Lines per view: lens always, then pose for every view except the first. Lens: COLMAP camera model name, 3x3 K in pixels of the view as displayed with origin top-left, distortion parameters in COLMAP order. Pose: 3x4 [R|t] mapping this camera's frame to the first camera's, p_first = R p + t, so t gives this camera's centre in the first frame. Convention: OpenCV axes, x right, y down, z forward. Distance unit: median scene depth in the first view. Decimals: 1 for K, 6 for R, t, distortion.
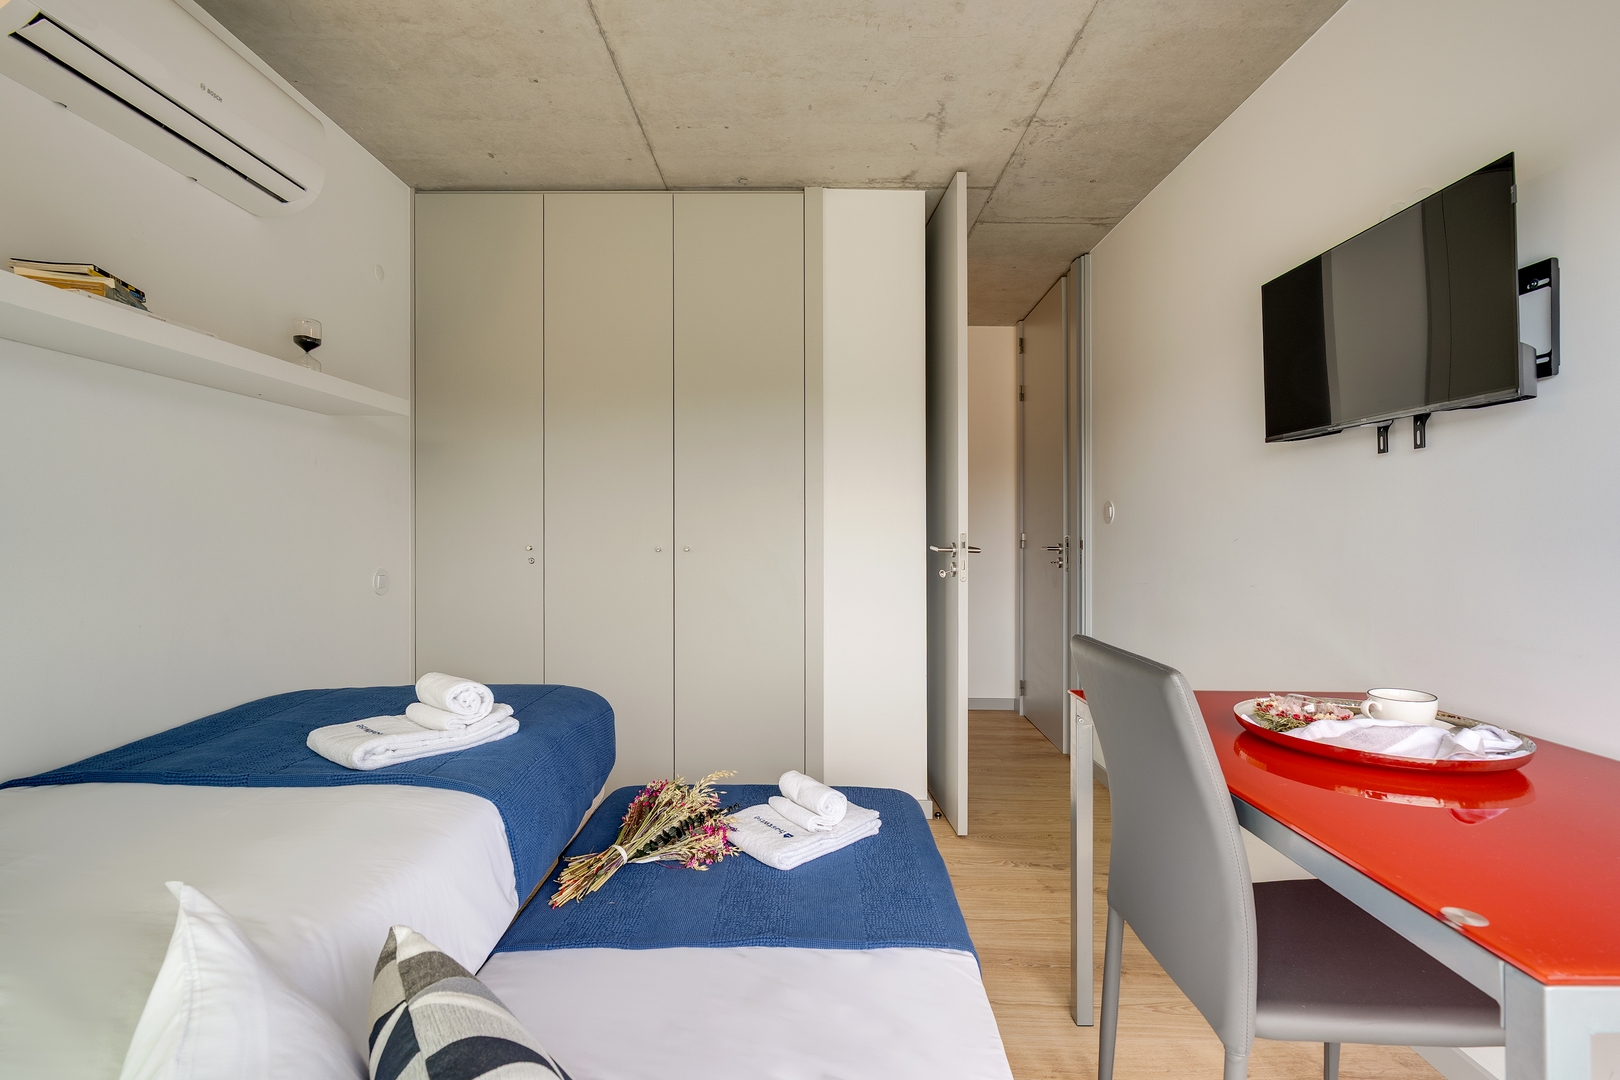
lens RADIAL K [[766.8, 0, 794.0], [0, 766.8, 525.7], [0, 0, 1]] dist [-0.005650, -0.000359]
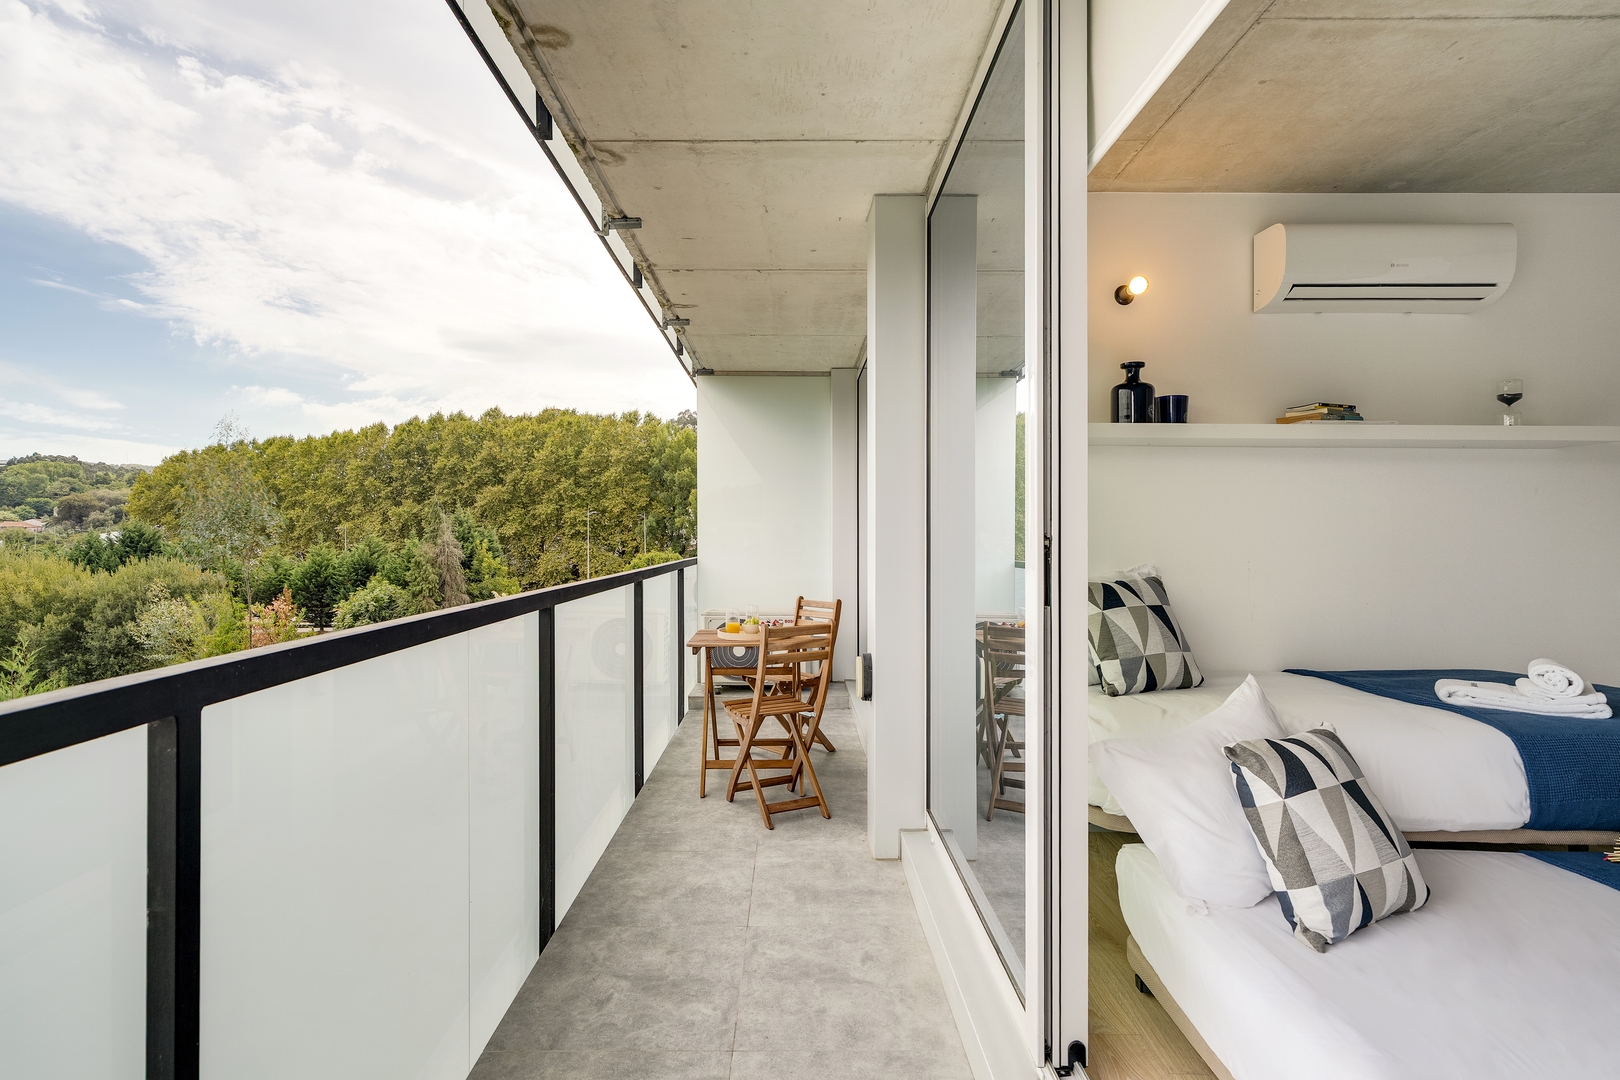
lens RADIAL K [[770.4, 0, 757.6], [0, 770.4, 543.5], [0, 0, 1]] dist [-0.007037, -0.001882]
pose [[-0.018281, 0.000988, -0.999832, 0.653381], [-0.003505, 0.999993, 0.001052, 0.004876], [0.999827, 0.003523, -0.018277, -0.224247]]
